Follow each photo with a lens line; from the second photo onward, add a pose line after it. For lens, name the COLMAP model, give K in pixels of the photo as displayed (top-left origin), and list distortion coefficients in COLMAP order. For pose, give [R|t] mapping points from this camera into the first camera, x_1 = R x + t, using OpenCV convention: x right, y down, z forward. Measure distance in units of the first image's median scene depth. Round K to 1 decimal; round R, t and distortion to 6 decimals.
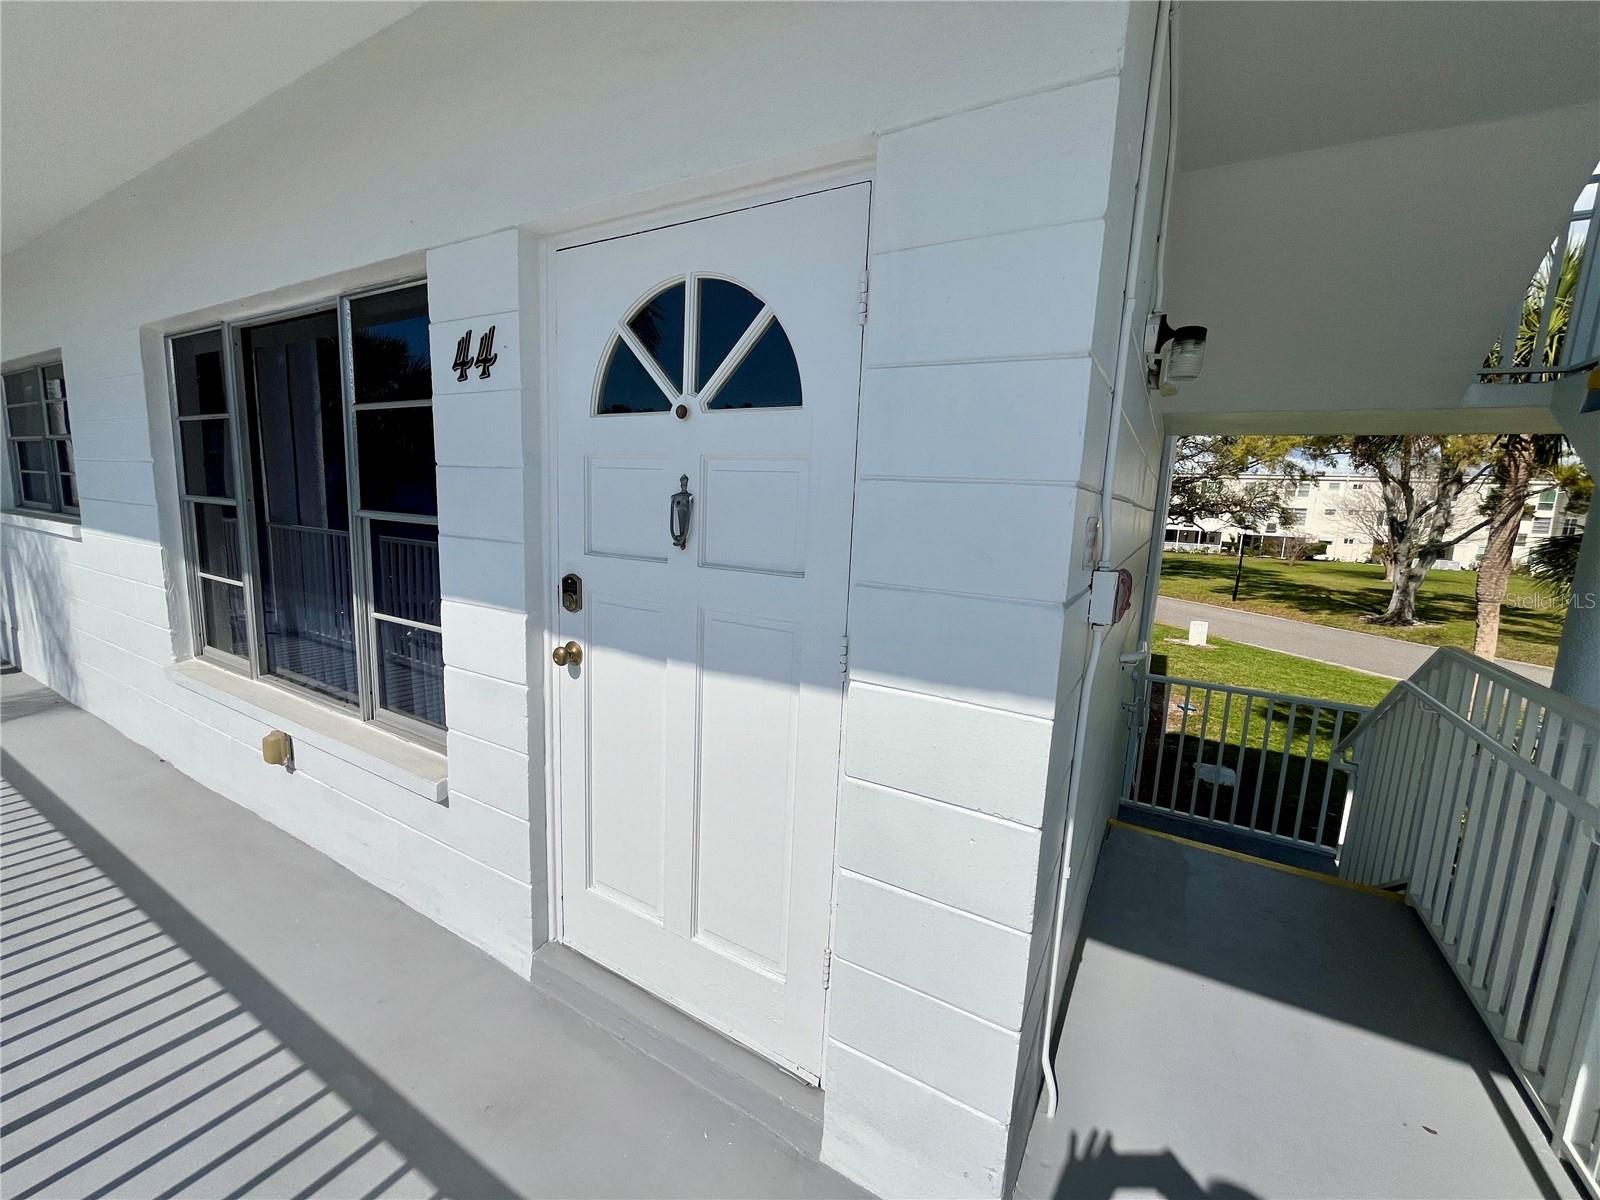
lens RADIAL K [[644.1, 0, 800.0], [0, 644.1, 600.0], [0, 0, 1]] dist [-0.000205, -0.000098]
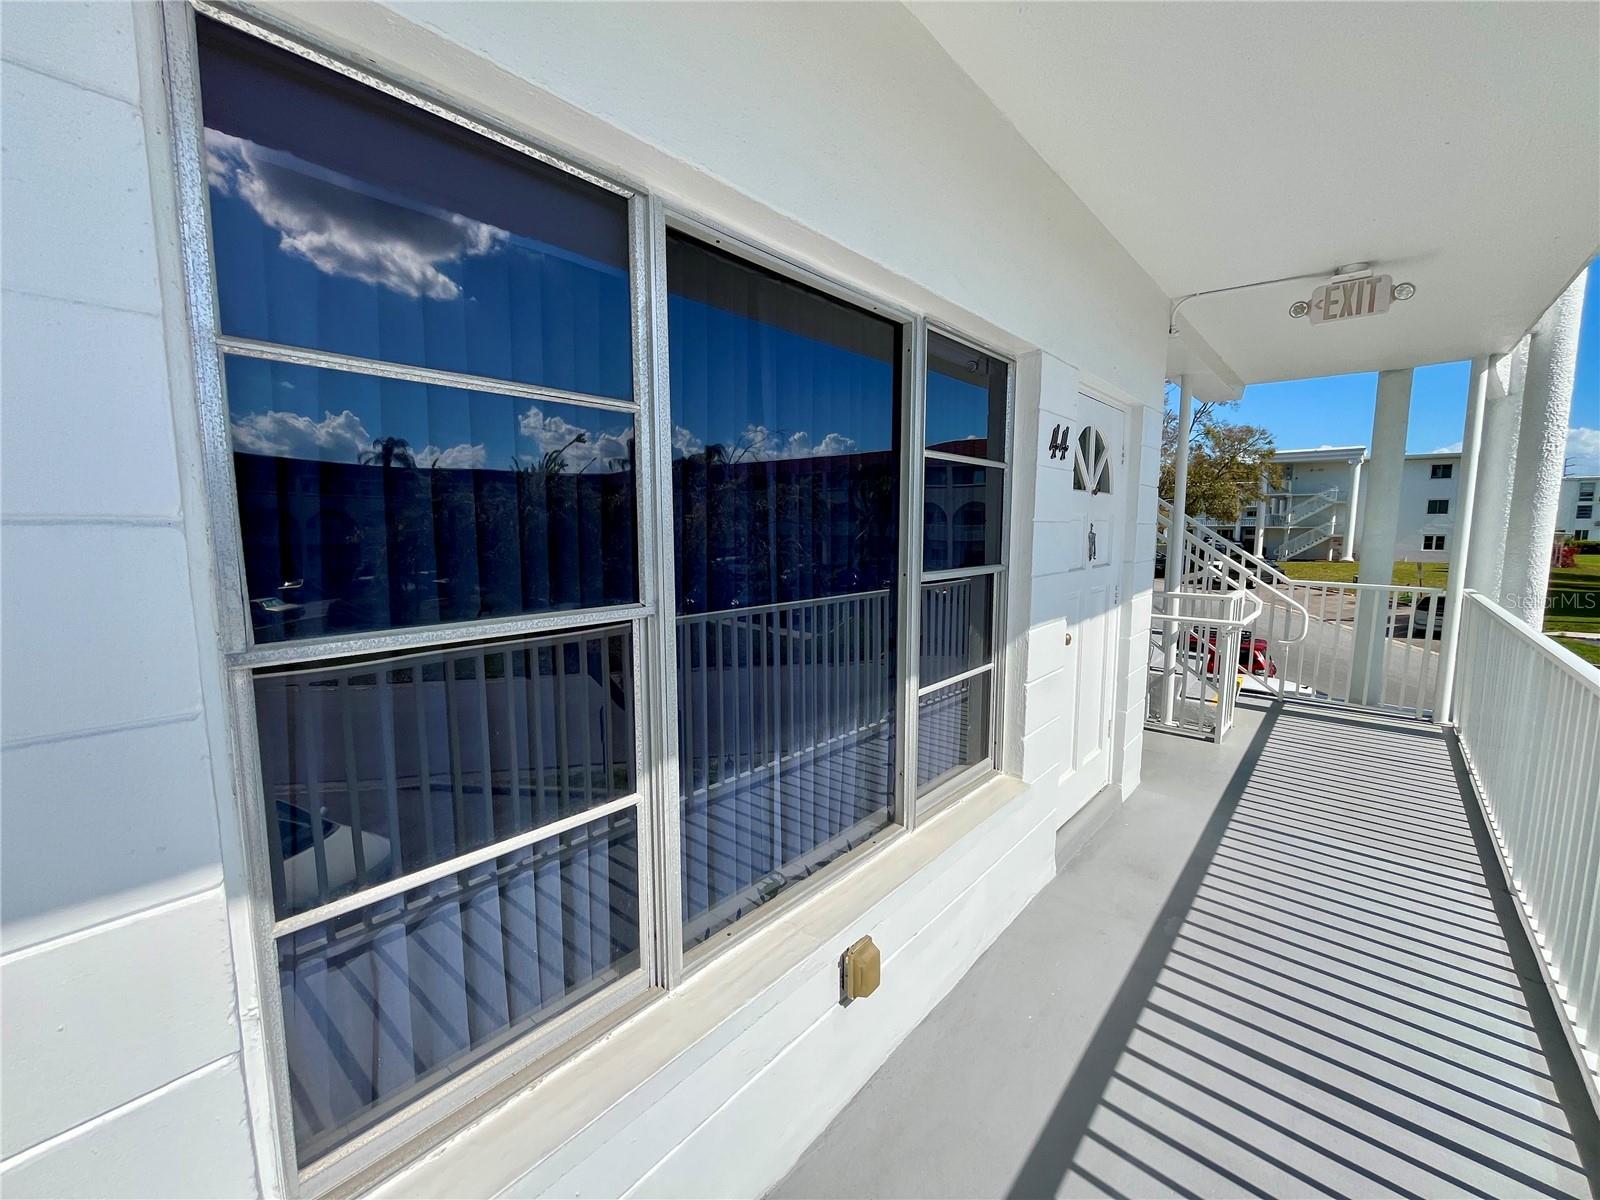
lens RADIAL K [[644.1, 0, 800.0], [0, 644.1, 600.0], [0, 0, 1]] dist [-0.000205, -0.000098]
pose [[0.198338, -0.157944, 0.967324, -2.013280], [0.158654, 0.979089, 0.127334, -0.311217], [-0.967208, 0.128215, 0.219249, 1.276852]]
